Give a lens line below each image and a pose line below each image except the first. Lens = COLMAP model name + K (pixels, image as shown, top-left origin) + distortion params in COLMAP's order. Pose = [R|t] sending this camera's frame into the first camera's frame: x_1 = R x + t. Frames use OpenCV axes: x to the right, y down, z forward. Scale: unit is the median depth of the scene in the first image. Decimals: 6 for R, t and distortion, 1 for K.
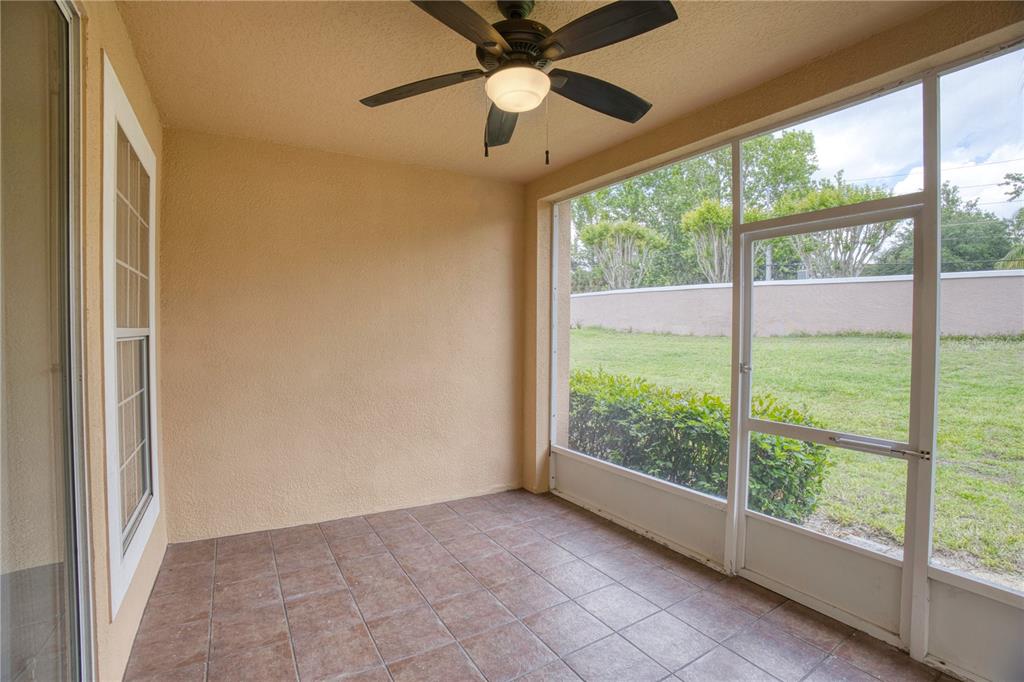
lens RADIAL K [[461.5, 0, 509.2], [0, 461.5, 335.5], [0, 0, 1]] dist [-0.122420, 0.030958]
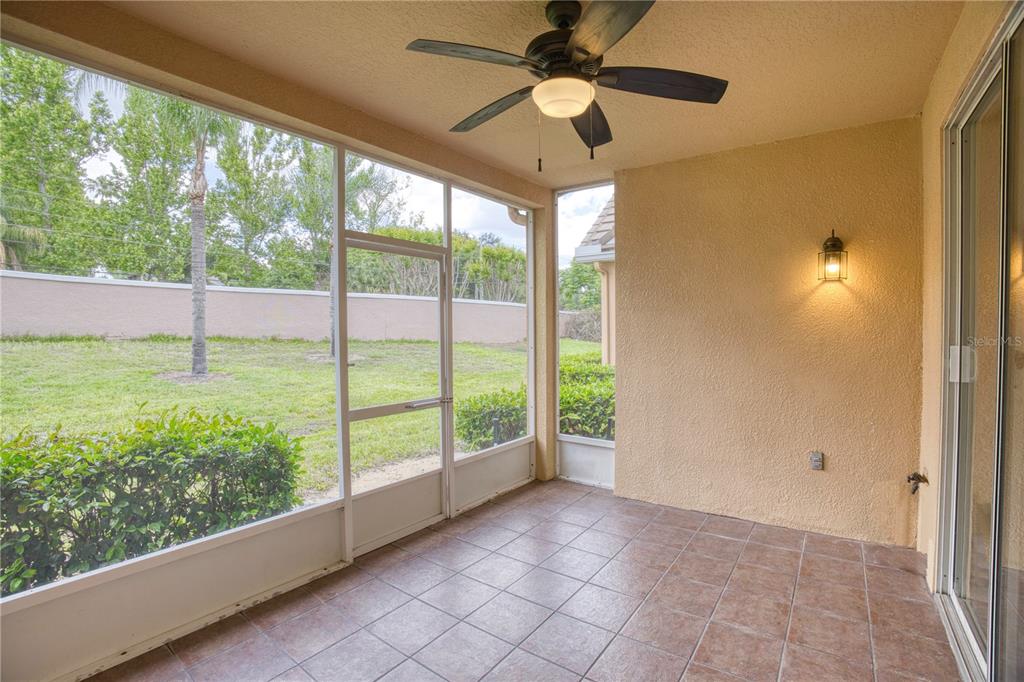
lens RADIAL K [[461.5, 0, 509.2], [0, 461.5, 335.5], [0, 0, 1]] dist [-0.122420, 0.030958]
pose [[-0.360162, -0.013497, 0.932792, -0.753032], [0.018907, 0.999584, 0.021763, -0.016269], [-0.932698, 0.025475, -0.359757, 1.239767]]
